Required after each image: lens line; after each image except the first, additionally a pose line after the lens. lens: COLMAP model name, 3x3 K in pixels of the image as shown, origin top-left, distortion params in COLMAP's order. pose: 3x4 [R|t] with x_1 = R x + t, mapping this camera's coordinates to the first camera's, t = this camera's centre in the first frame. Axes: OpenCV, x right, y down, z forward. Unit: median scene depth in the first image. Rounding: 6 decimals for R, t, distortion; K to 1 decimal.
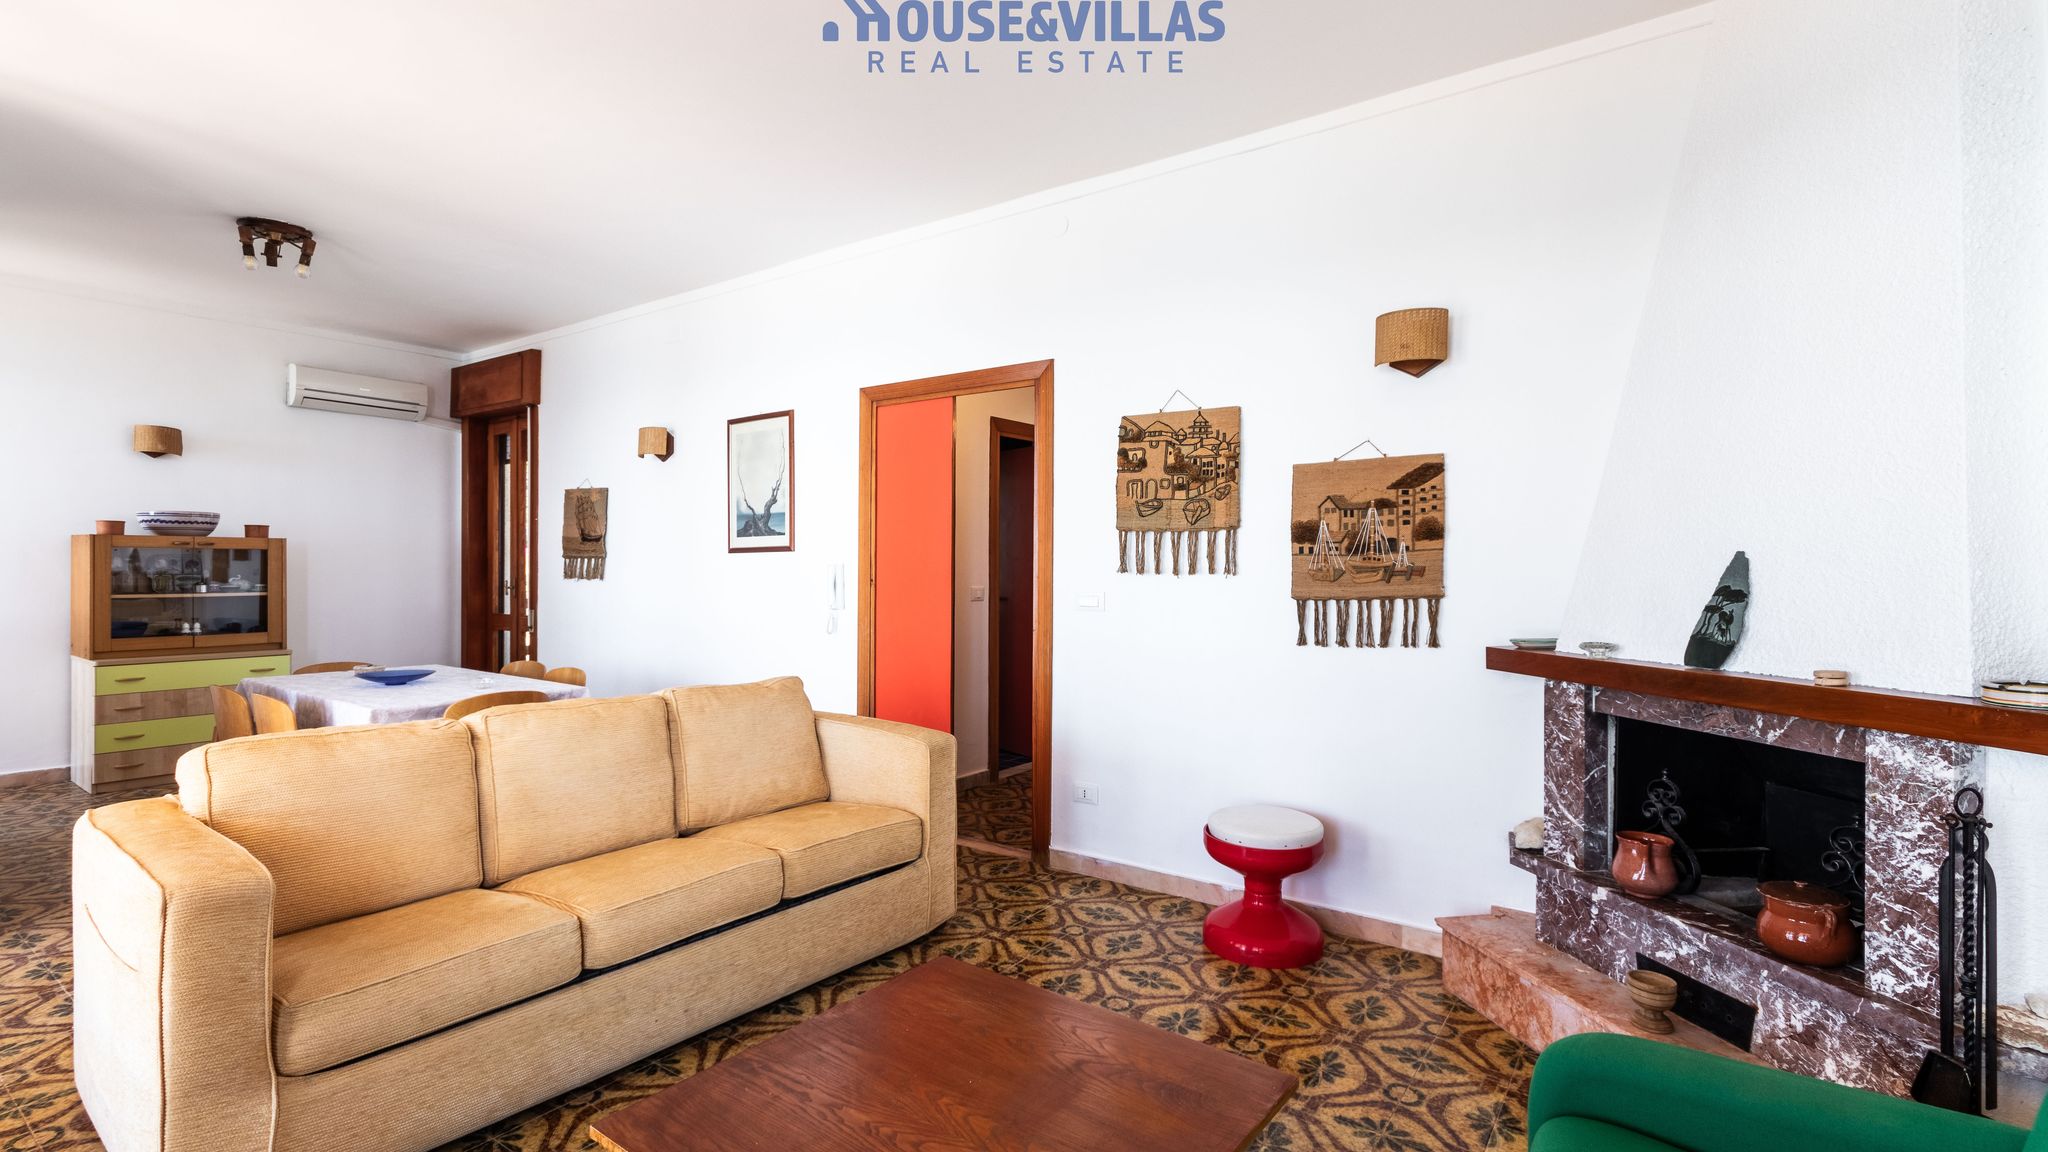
lens RADIAL K [[951.3, 0, 1018.3], [0, 951.3, 602.3], [0, 0, 1]] dist [0.009608, -0.000835]
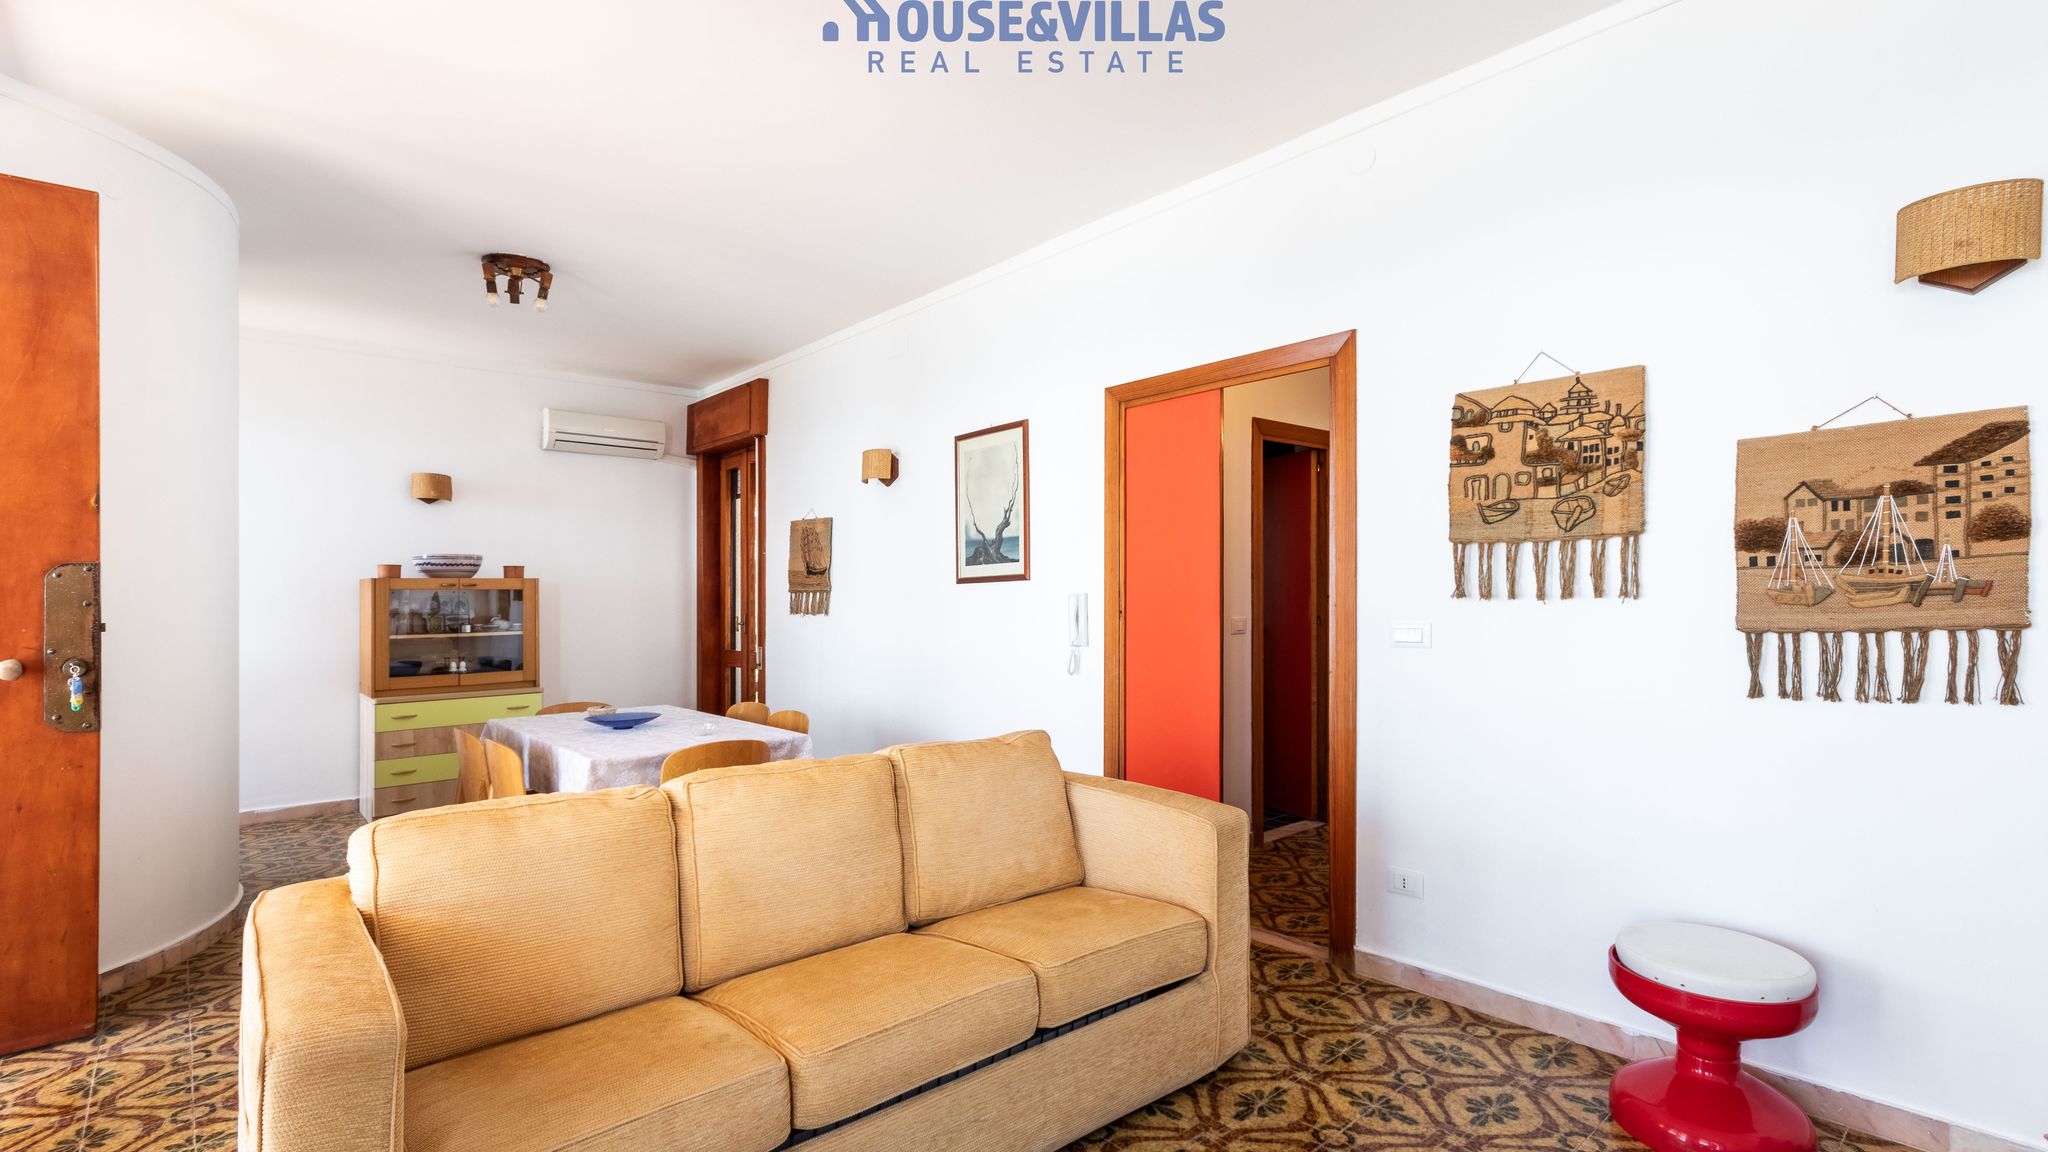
lens RADIAL K [[951.3, 0, 1030.6], [0, 951.3, 613.0], [0, 0, 1]] dist [0.009608, -0.000835]
pose [[0.978047, -0.012975, -0.207982, -0.076194], [0.008916, 0.999751, -0.020442, -0.007500], [0.208196, 0.018139, 0.977919, 0.205672]]
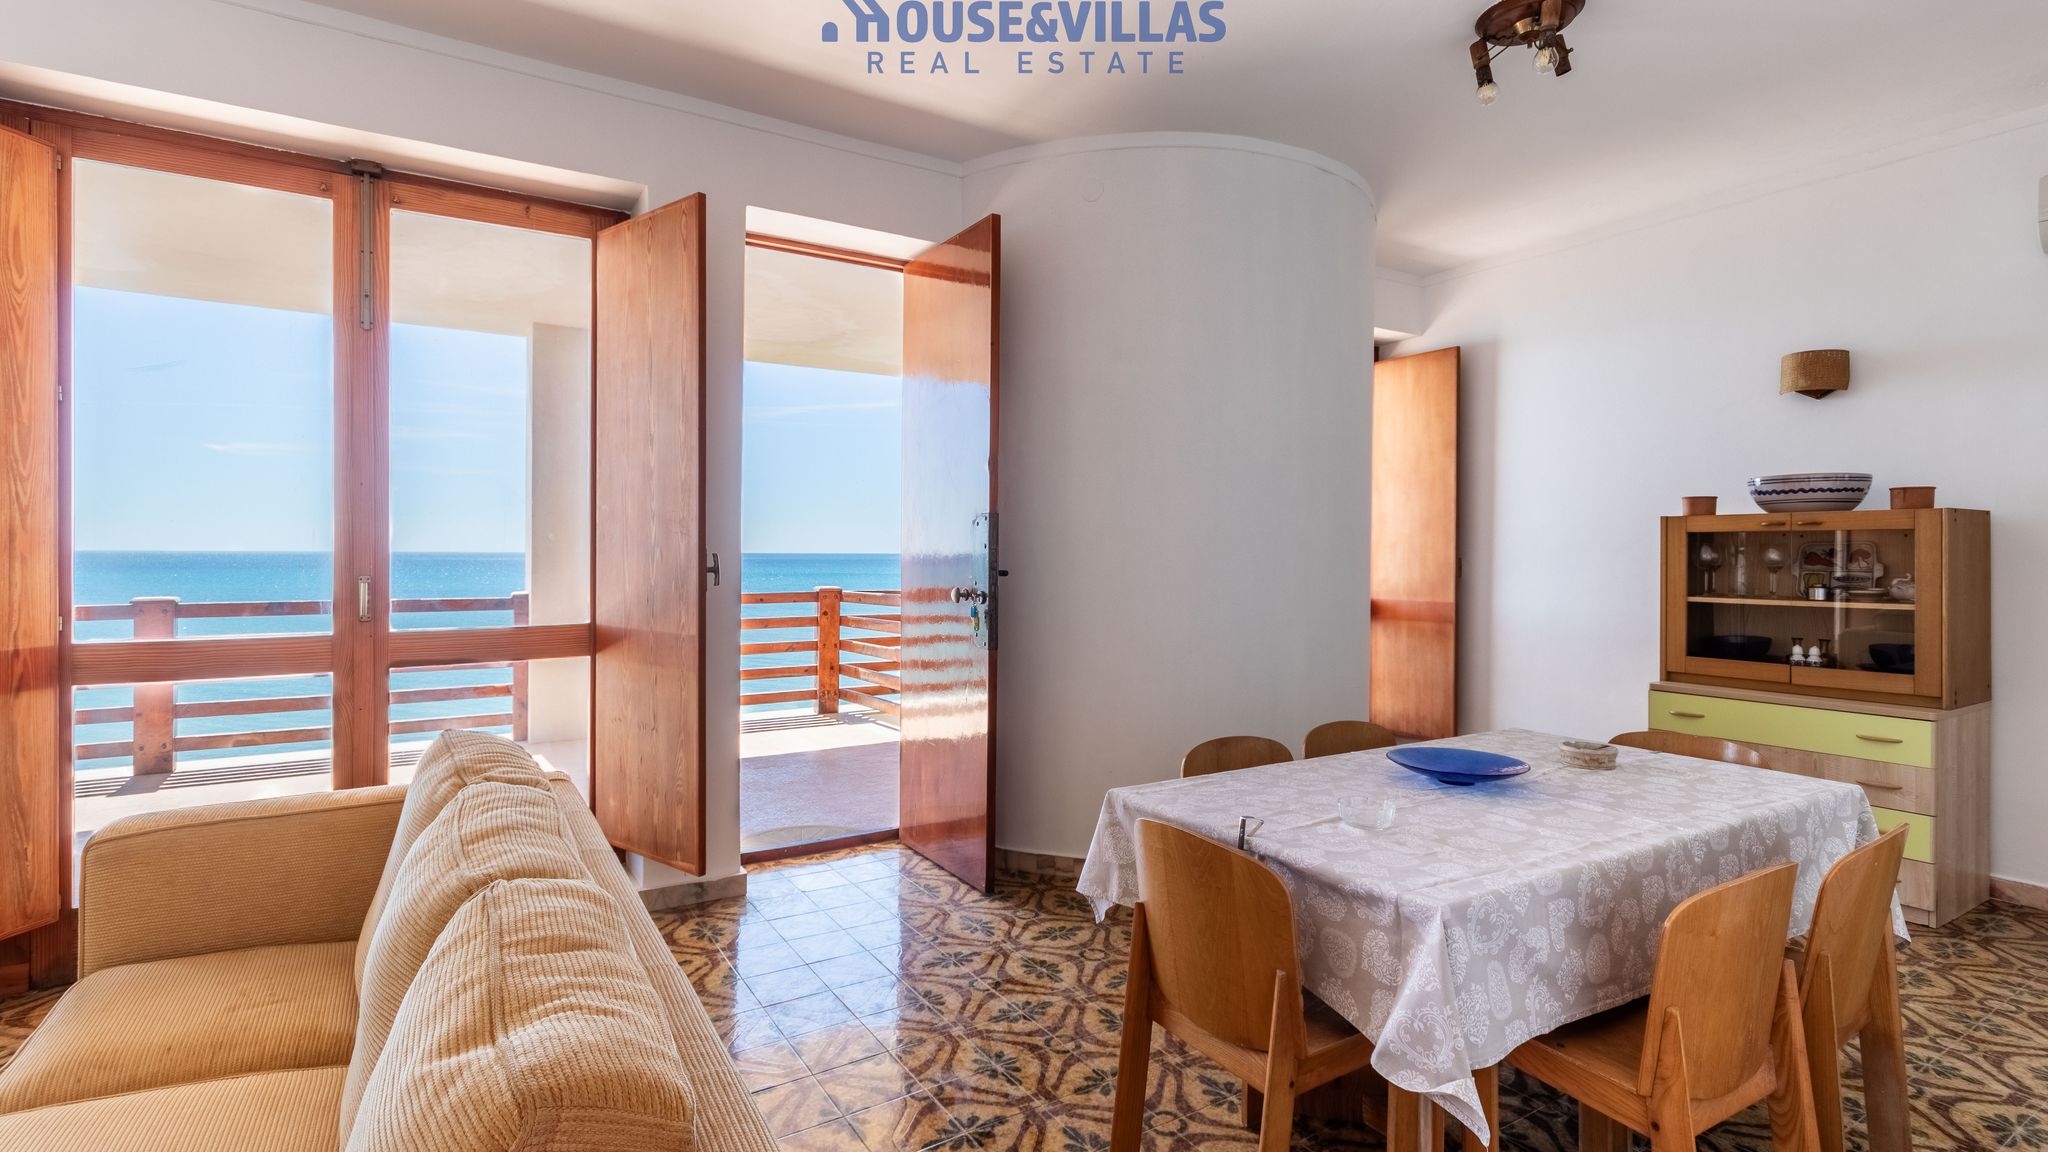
lens RADIAL K [[951.3, 0, 995.9], [0, 951.3, 559.4], [0, 0, 1]] dist [0.009608, -0.000835]
pose [[-0.380540, -0.000215, -0.924765, -0.100038], [-0.039362, 0.999097, 0.015965, -0.043559], [0.923927, 0.042476, -0.380205, 1.249765]]
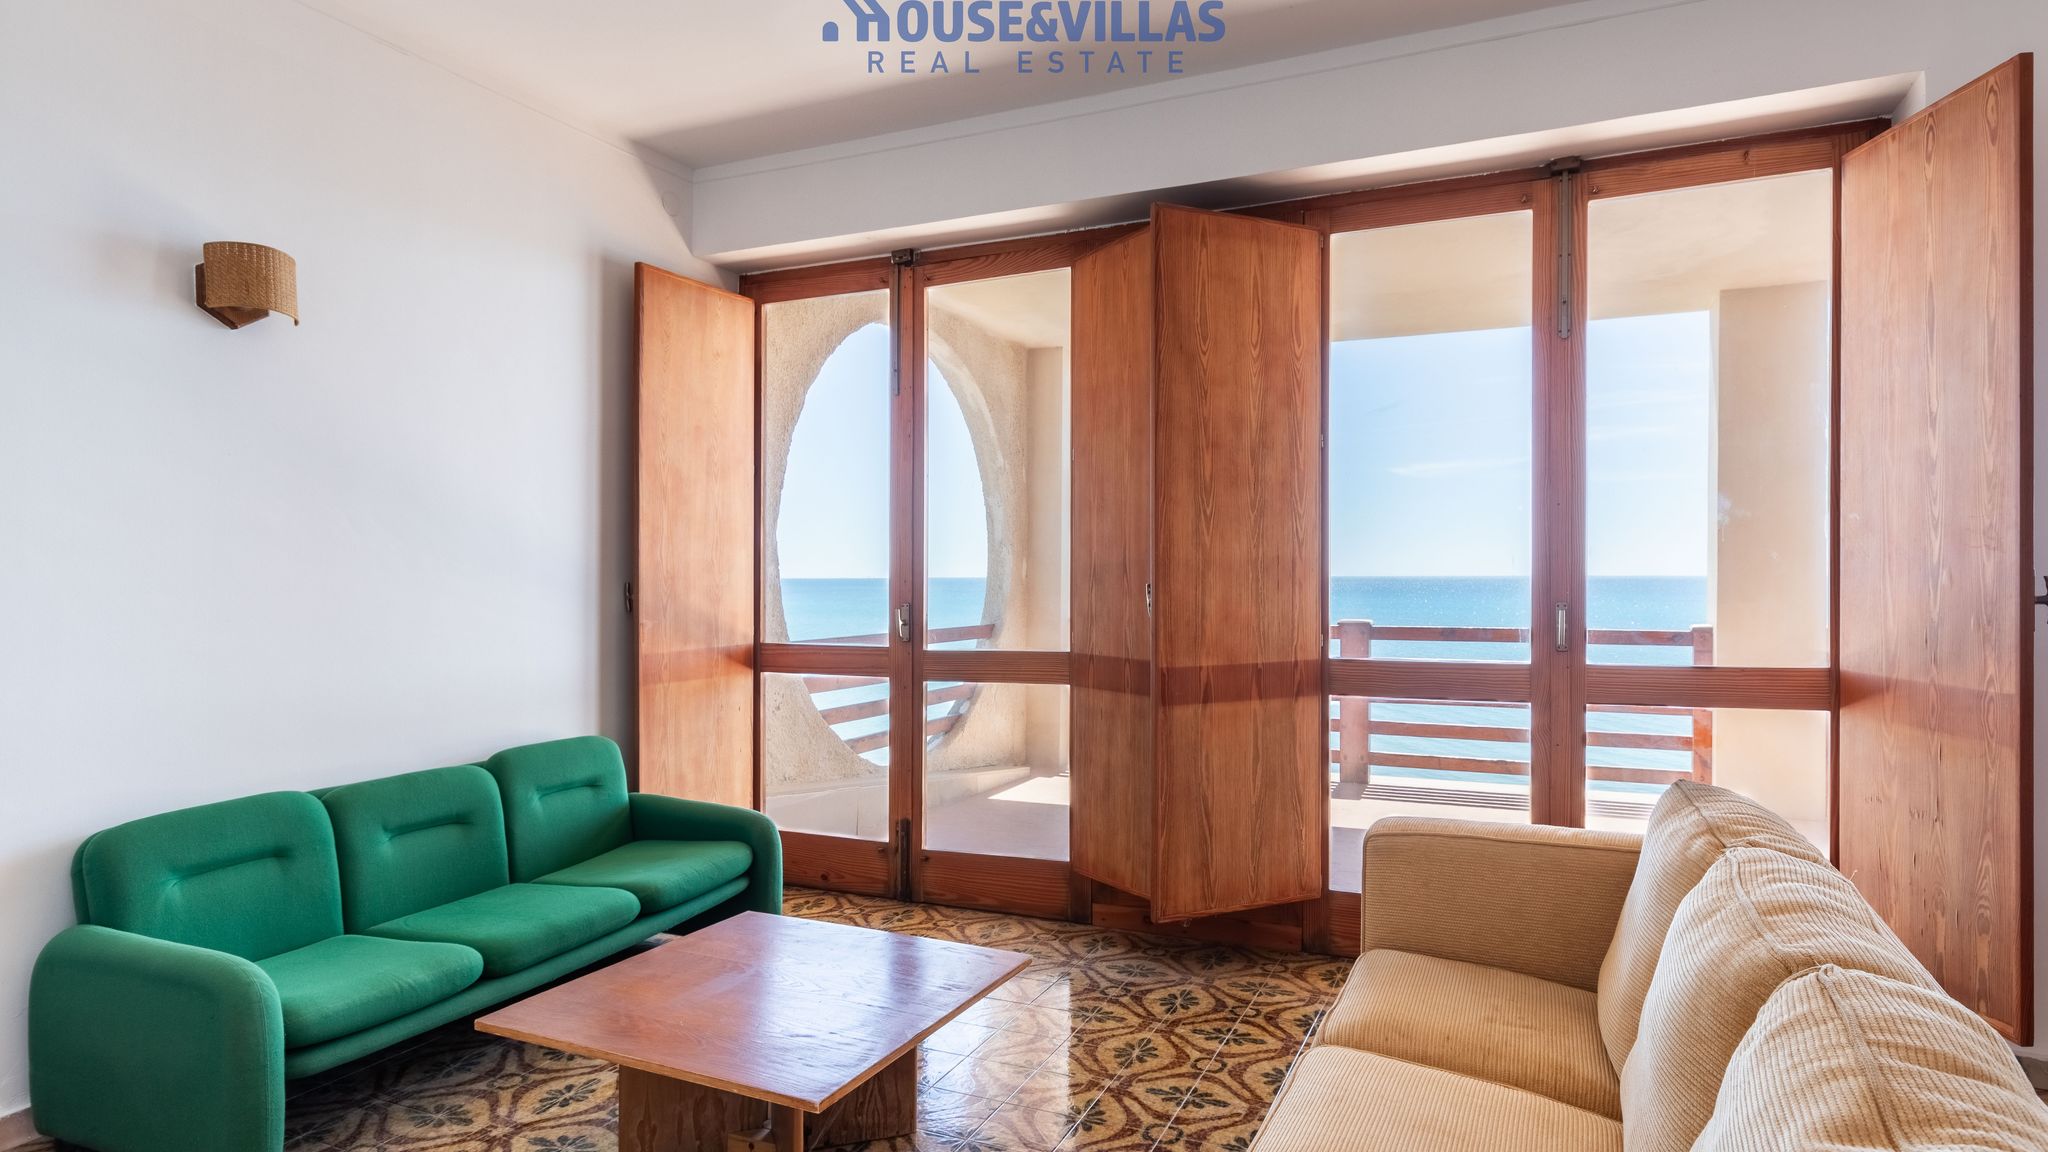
lens RADIAL K [[1142.3, 0, 1033.4], [0, 1142.3, 584.1], [0, 0, 1]] dist [0.002708, -0.003714]
pose [[-0.978908, 0.000530, -0.204303, -0.044133], [-0.007979, 0.999134, 0.040825, -0.043891], [0.204148, 0.041594, -0.978056, 1.245223]]
